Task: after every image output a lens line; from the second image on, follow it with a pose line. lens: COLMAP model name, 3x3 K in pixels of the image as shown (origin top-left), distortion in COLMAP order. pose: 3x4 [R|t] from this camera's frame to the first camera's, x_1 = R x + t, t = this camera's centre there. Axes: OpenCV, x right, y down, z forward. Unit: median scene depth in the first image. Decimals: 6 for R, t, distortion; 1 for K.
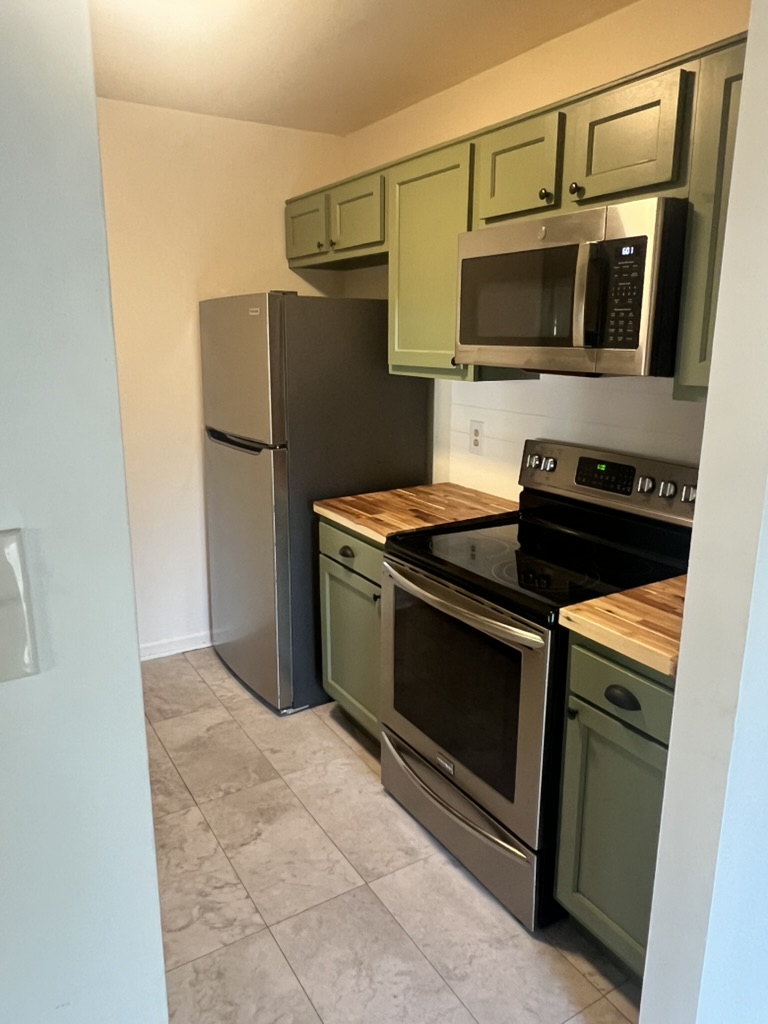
lens RADIAL K [[715.5, 0, 387.4], [0, 715.5, 508.0], [0, 0, 1]] dist [-0.004713, -0.005971]
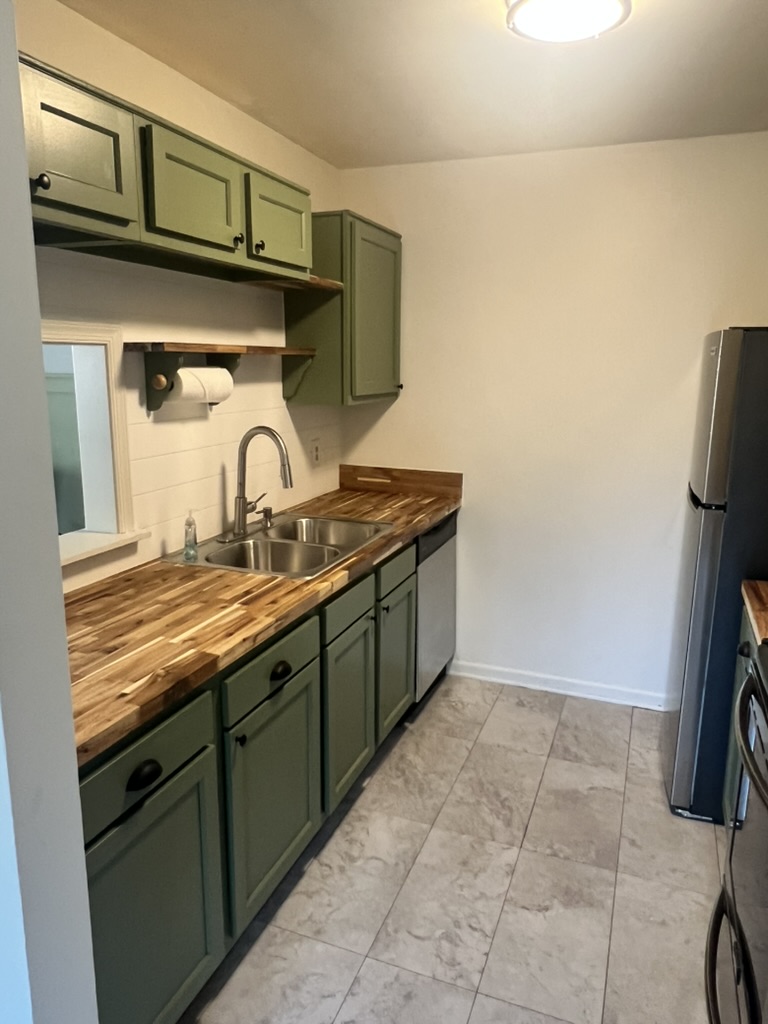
lens RADIAL K [[715.5, 0, 384.5], [0, 715.5, 510.0], [0, 0, 1]] dist [-0.004713, -0.005971]
pose [[0.596783, 0.158866, -0.786519, 0.350356], [-0.191235, 0.980119, 0.052868, -0.064138], [0.779281, 0.118859, 0.615299, 0.203156]]
